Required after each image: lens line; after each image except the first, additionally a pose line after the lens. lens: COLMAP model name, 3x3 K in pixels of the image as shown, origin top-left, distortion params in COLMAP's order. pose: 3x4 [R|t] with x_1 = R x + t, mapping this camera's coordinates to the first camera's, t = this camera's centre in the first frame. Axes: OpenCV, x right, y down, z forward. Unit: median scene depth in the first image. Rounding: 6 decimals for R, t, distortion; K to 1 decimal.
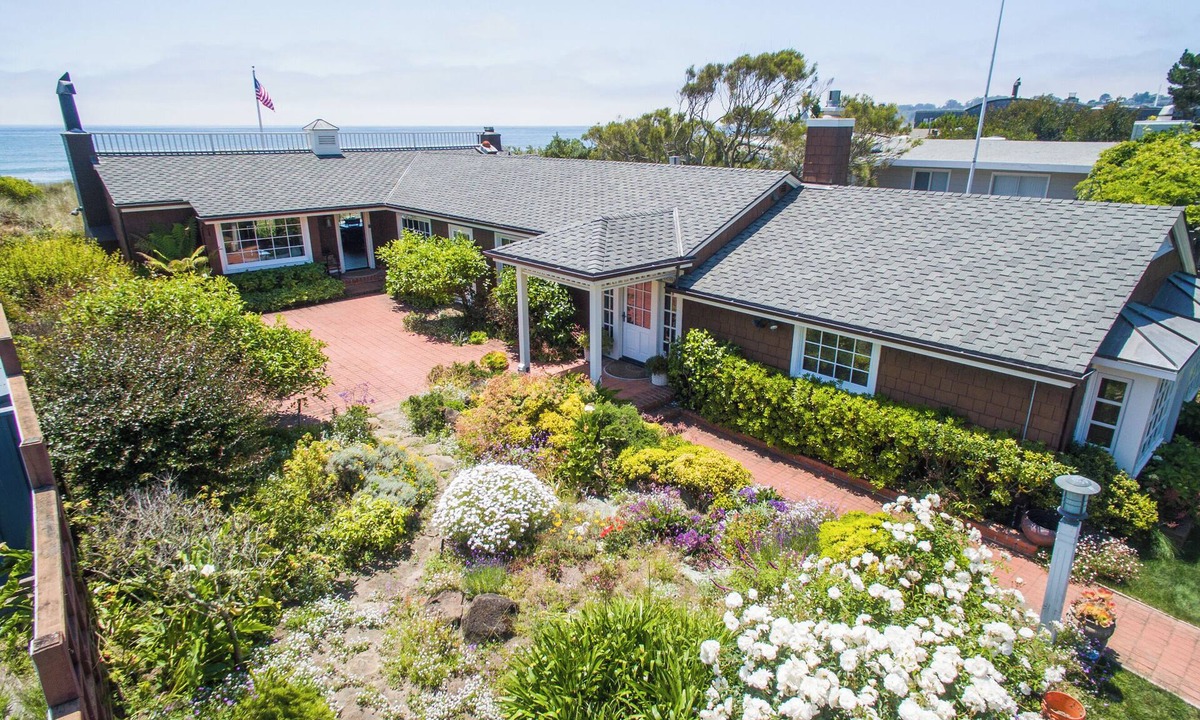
lens RADIAL K [[666.6, 0, 600.0], [0, 666.6, 360.0], [0, 0, 1]] dist [-0.003229, -0.000124]
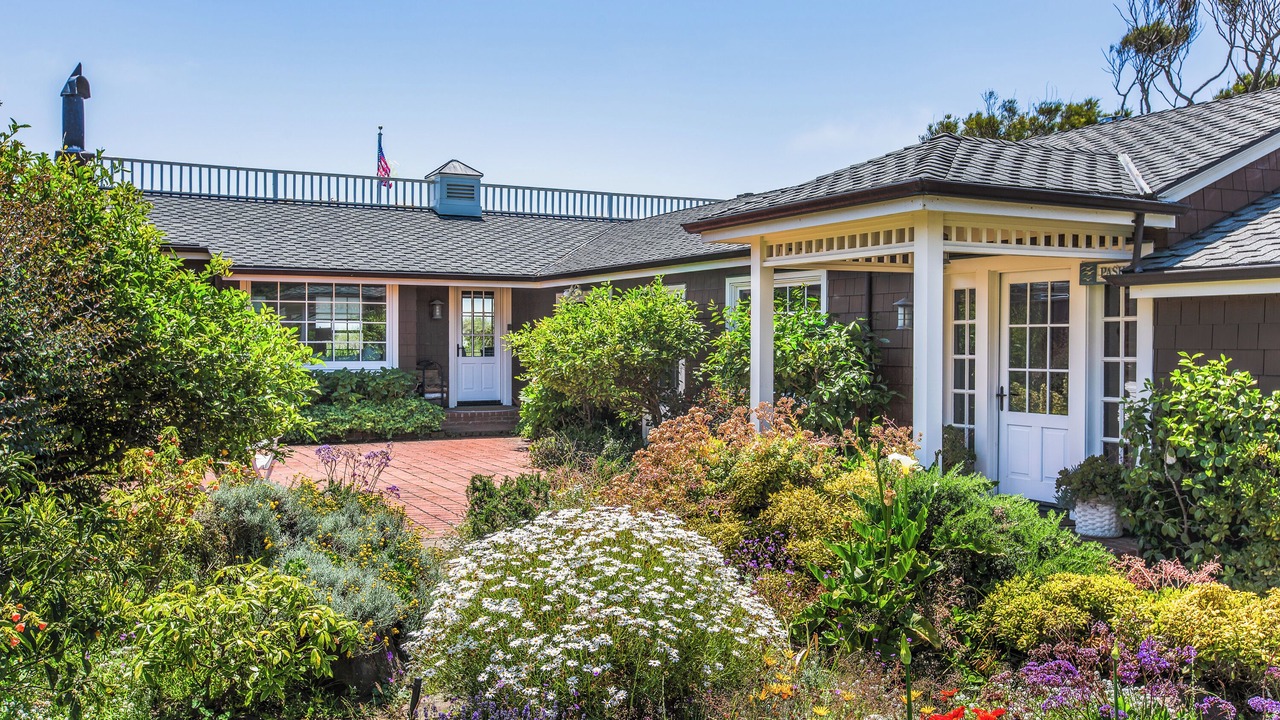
lens RADIAL K [[1169.0, 0, 640.0], [0, 1169.0, 360.0], [0, 0, 1]] dist [-0.009441, 0.001411]
pose [[0.964642, 0.005778, -0.263500, 0.011677], [-0.088224, 0.949164, -0.302166, 0.188694], [0.248358, 0.314729, 0.916113, 0.304654]]
